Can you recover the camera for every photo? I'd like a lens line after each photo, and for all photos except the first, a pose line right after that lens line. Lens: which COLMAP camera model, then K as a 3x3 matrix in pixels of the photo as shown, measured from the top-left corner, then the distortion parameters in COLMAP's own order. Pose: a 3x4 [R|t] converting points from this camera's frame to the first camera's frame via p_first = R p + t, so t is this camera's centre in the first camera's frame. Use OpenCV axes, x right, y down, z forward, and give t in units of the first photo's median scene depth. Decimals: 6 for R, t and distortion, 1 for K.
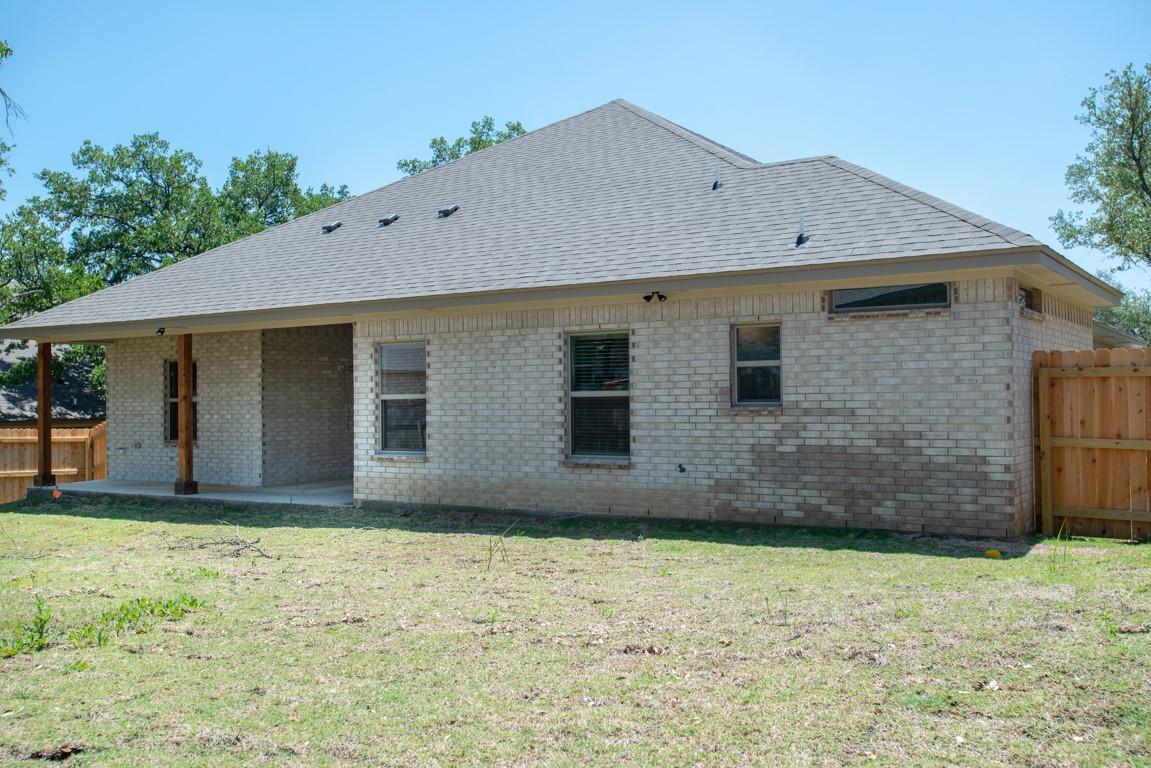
lens RADIAL K [[1043.0, 0, 556.4], [0, 1043.0, 394.7], [0, 0, 1]] dist [0.042183, 0.000000]
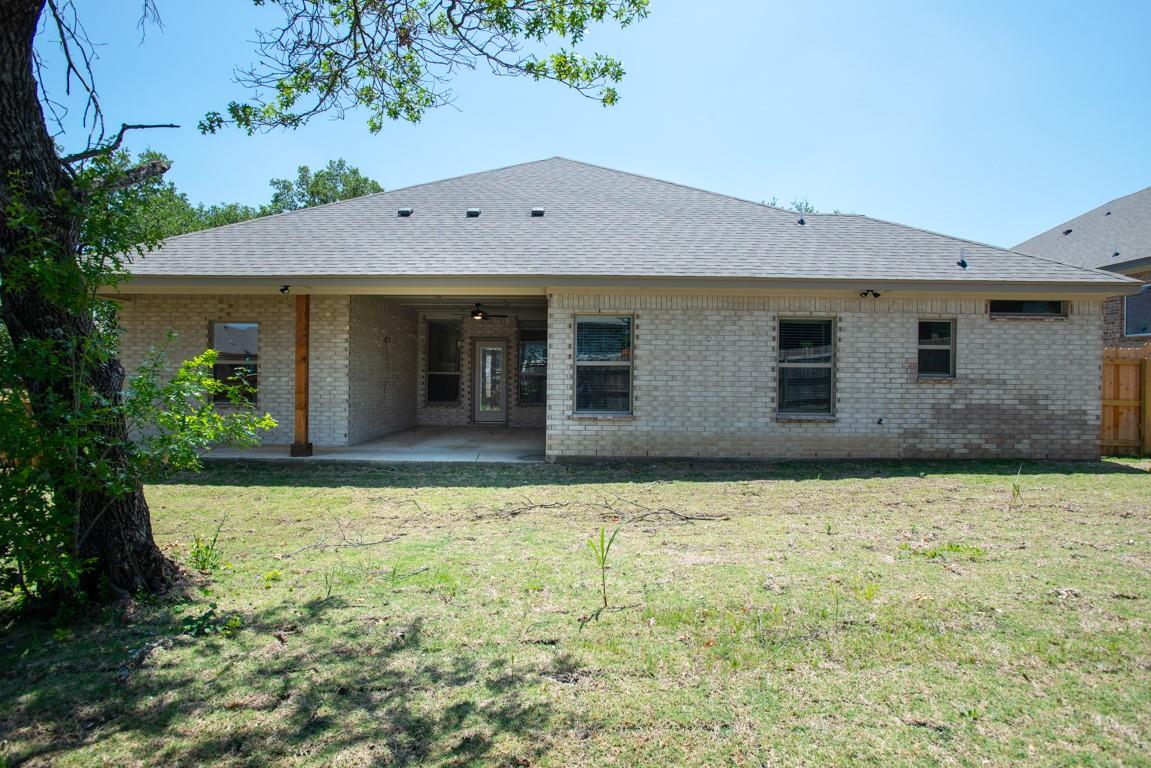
lens RADIAL K [[611.9, 0, 556.7], [0, 611.9, 384.7], [0, 0, 1]] dist [-0.045394, 0.012935]
pose [[0.846217, 0.014770, 0.532634, -0.456694], [-0.021416, 0.999751, 0.006302, 0.018437], [-0.532408, -0.016740, 0.846323, 0.387469]]
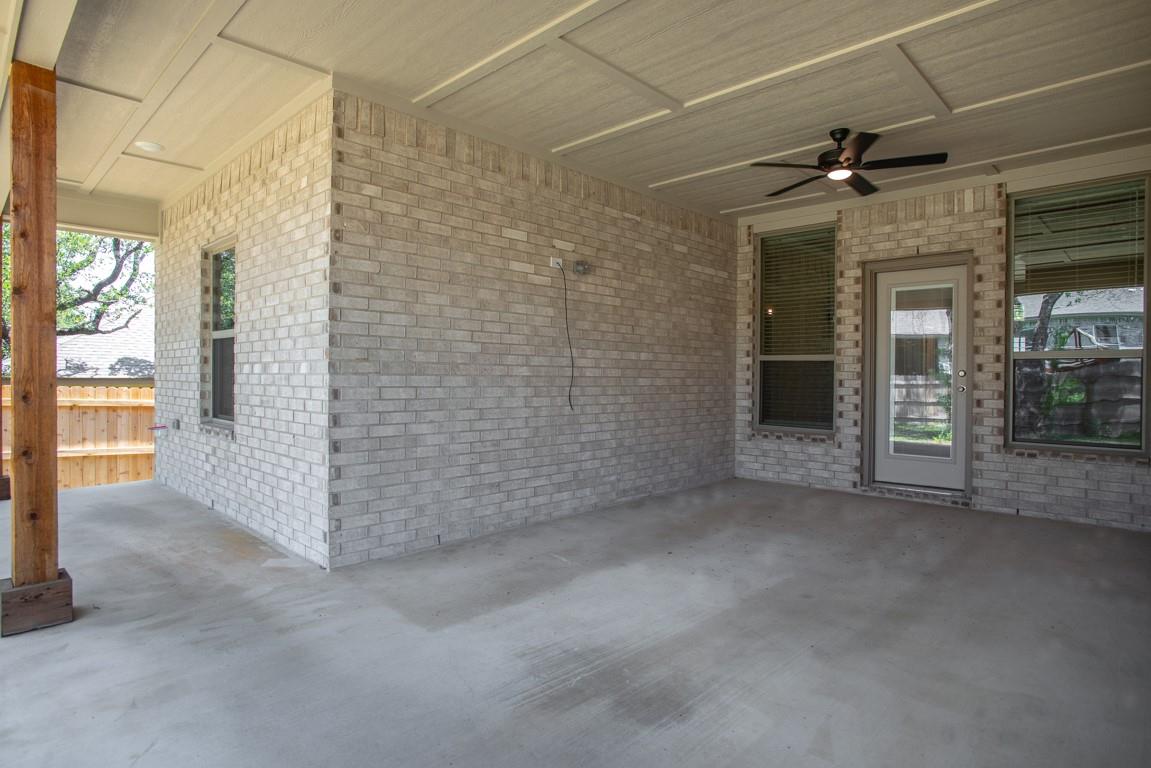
lens RADIAL K [[611.9, 0, 579.3], [0, 611.9, 382.4], [0, 0, 1]] dist [-0.045394, 0.012935]
pose [[0.985370, 0.021185, -0.169110, -0.176019], [-0.018446, 0.999672, 0.017752, 0.021564], [0.169430, -0.014373, 0.985437, 0.864461]]
